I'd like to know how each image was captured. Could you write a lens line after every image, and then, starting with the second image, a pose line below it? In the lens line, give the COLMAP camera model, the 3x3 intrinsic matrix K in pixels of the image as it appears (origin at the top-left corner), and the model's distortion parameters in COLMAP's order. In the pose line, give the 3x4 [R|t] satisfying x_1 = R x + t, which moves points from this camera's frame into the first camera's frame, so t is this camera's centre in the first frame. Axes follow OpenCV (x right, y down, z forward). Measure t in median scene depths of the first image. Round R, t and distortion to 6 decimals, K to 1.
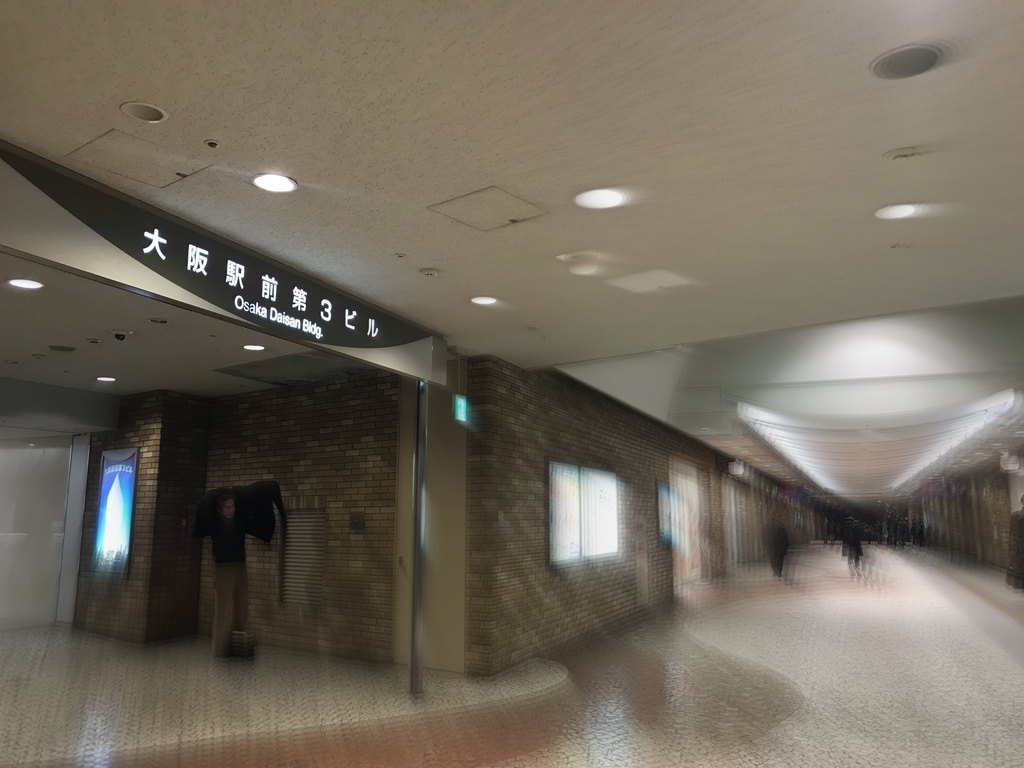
lens RADIAL K [[837.0, 0, 512.0], [0, 837.0, 384.0], [0, 0, 1]] dist [-0.052770, 0.109529]
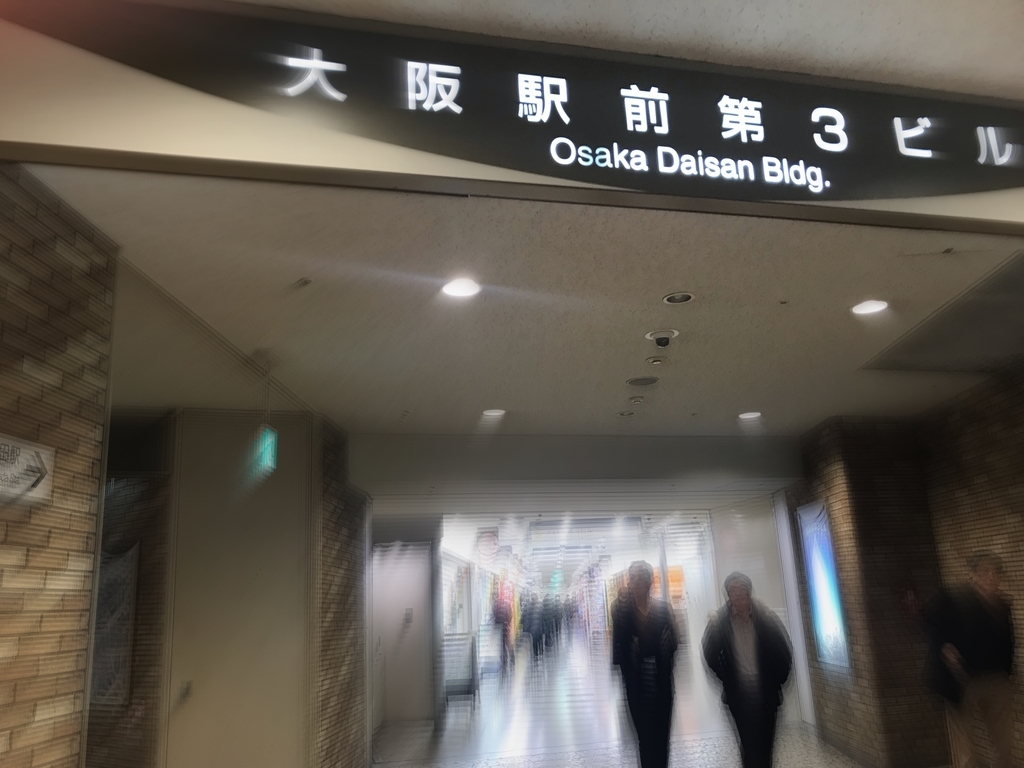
lens RADIAL K [[837.0, 0, 512.0], [0, 837.0, 384.0], [0, 0, 1]] dist [-0.052770, 0.109529]
pose [[0.590295, -0.226180, -0.774851, -0.011228], [0.169893, 0.973250, -0.154665, 0.090809], [0.789106, -0.040343, 0.612931, 0.645950]]
